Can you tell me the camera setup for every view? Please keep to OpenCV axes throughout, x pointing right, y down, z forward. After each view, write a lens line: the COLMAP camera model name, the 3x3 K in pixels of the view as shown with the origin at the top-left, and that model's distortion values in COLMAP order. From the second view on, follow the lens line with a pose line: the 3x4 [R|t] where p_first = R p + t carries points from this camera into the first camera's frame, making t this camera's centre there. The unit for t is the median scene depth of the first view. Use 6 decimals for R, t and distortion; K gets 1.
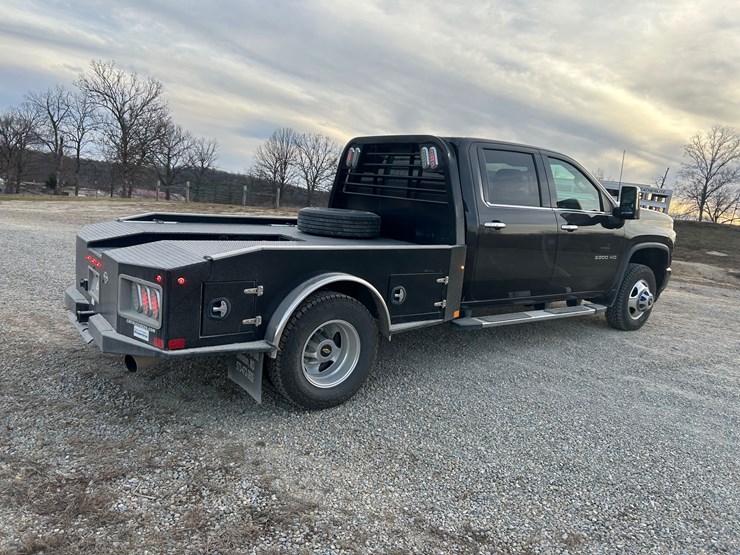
lens RADIAL K [[552.8, 0, 365.4], [0, 552.8, 274.7], [0, 0, 1]] dist [0.049778, -0.049718]
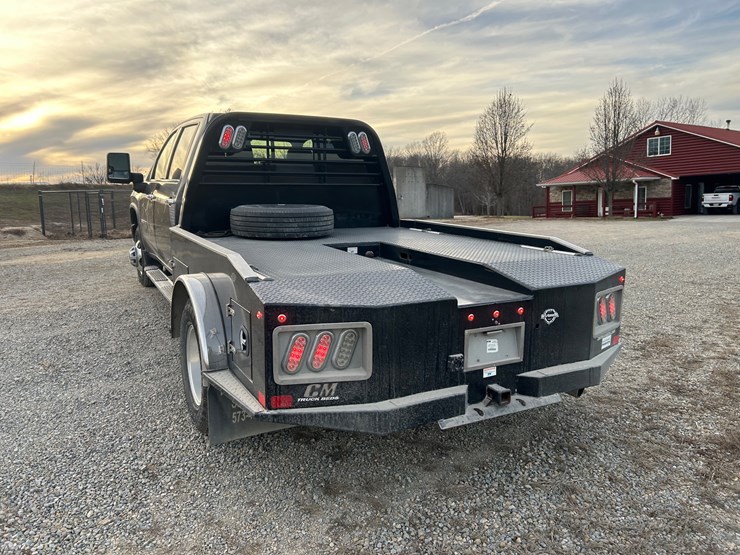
lens RADIAL K [[553.5, 0, 357.5], [0, 553.5, 275.7], [0, 0, 1]] dist [0.044635, -0.044391]
pose [[0.155715, -0.252374, 0.955018, -1.001041], [0.164415, 0.959947, 0.226869, -0.220348], [-0.974023, 0.121693, 0.190972, 0.883209]]
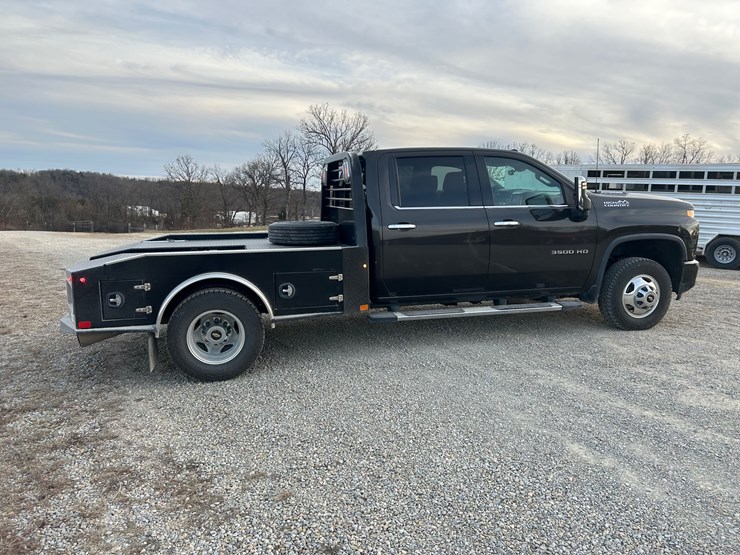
lens RADIAL K [[552.8, 0, 365.4], [0, 552.8, 274.7], [0, 0, 1]] dist [0.049778, -0.049718]
pose [[0.923141, -0.032939, -0.383048, 0.615479], [0.022436, 0.999241, -0.031855, 0.040871], [0.383807, 0.020812, 0.923179, -0.032345]]
